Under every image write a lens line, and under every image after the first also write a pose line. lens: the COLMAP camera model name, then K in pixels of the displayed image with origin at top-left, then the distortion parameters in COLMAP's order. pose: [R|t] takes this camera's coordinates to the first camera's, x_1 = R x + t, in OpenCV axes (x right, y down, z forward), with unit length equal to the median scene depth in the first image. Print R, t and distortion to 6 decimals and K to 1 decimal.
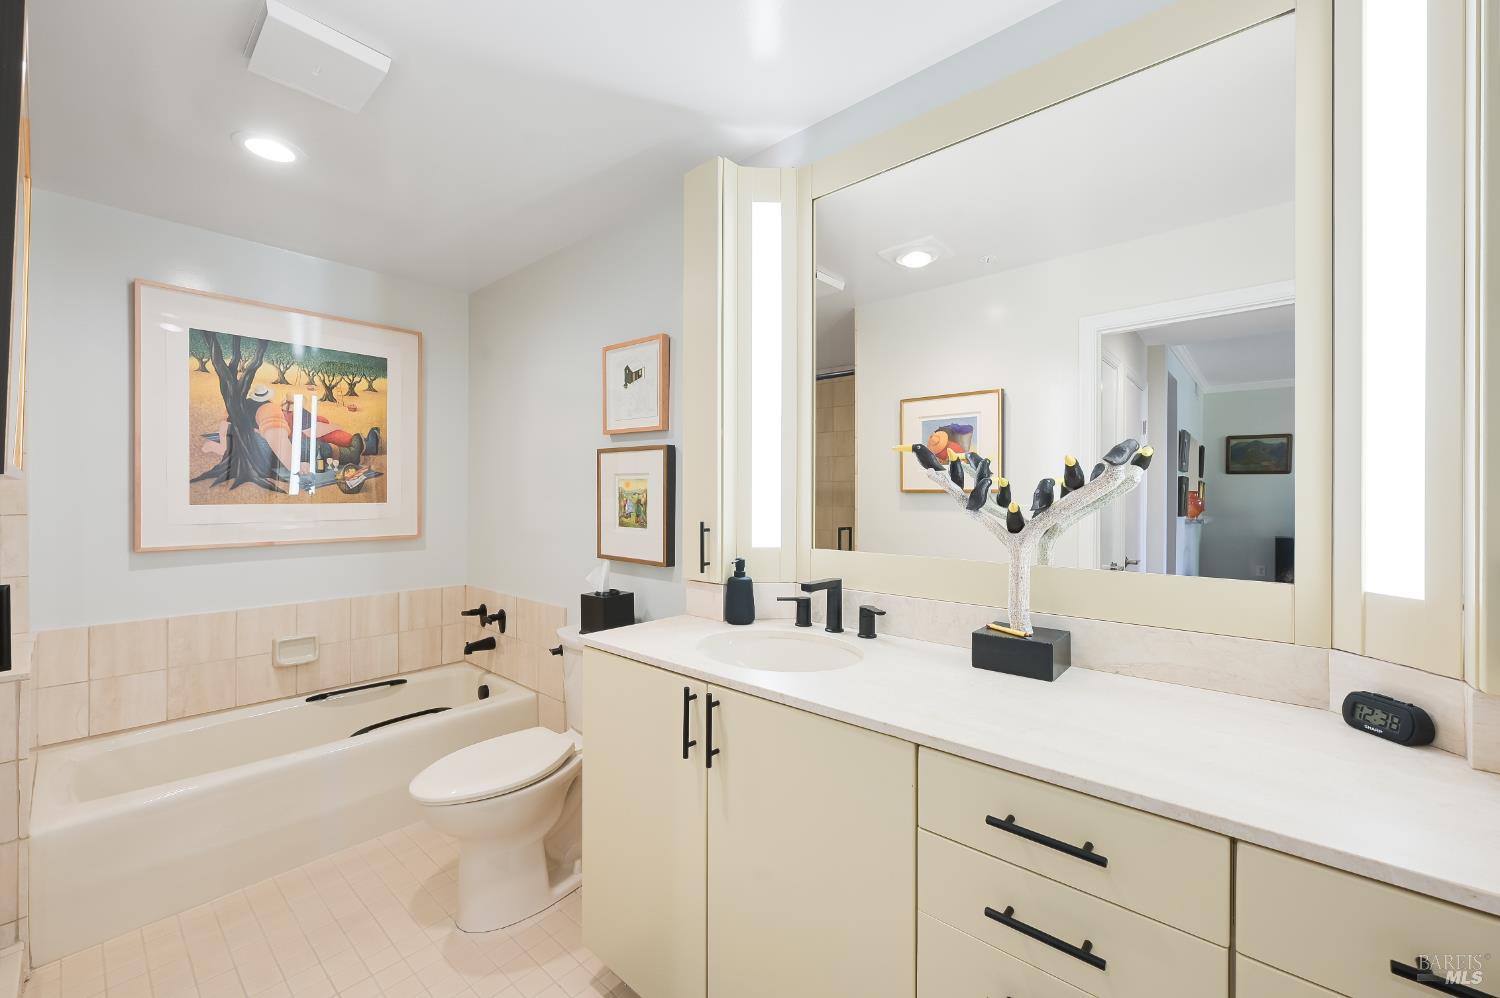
lens RADIAL K [[594.5, 0, 750.0], [0, 594.5, 499.0], [0, 0, 1]] dist [0.000969, -0.000357]
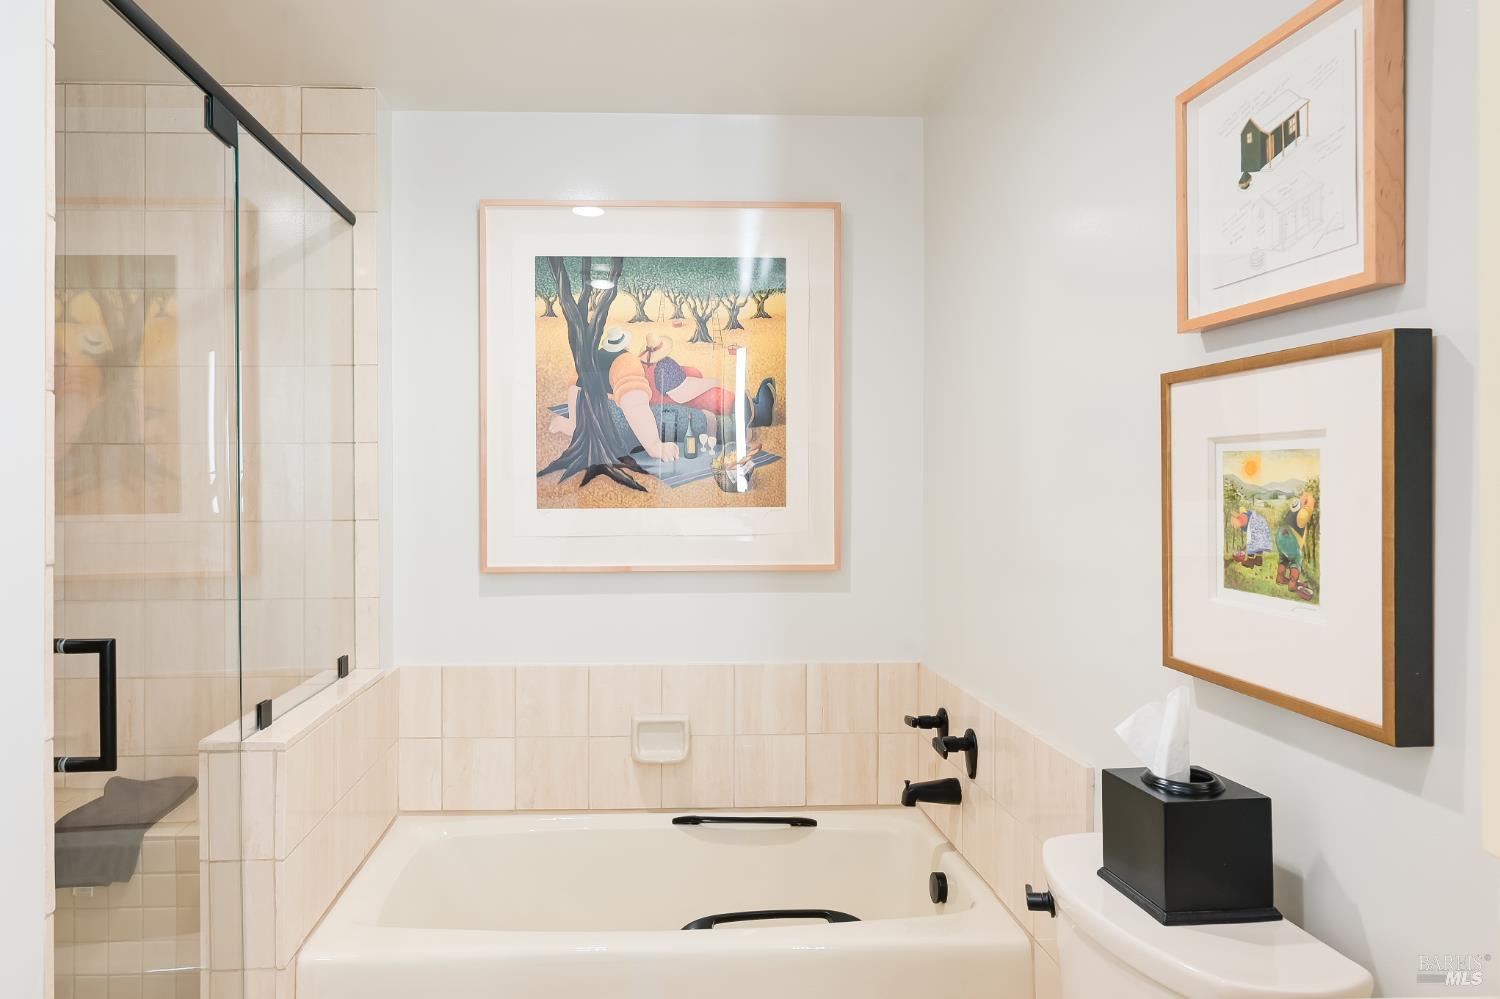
lens RADIAL K [[815.9, 0, 749.6], [0, 815.9, 483.1], [0, 0, 1]] dist [-0.000294, 0.000349]
pose [[0.688766, -0.005886, -0.724960, -0.066234], [-0.003616, 0.999927, -0.011555, -0.008968], [0.724975, 0.010580, 0.688694, 0.476833]]
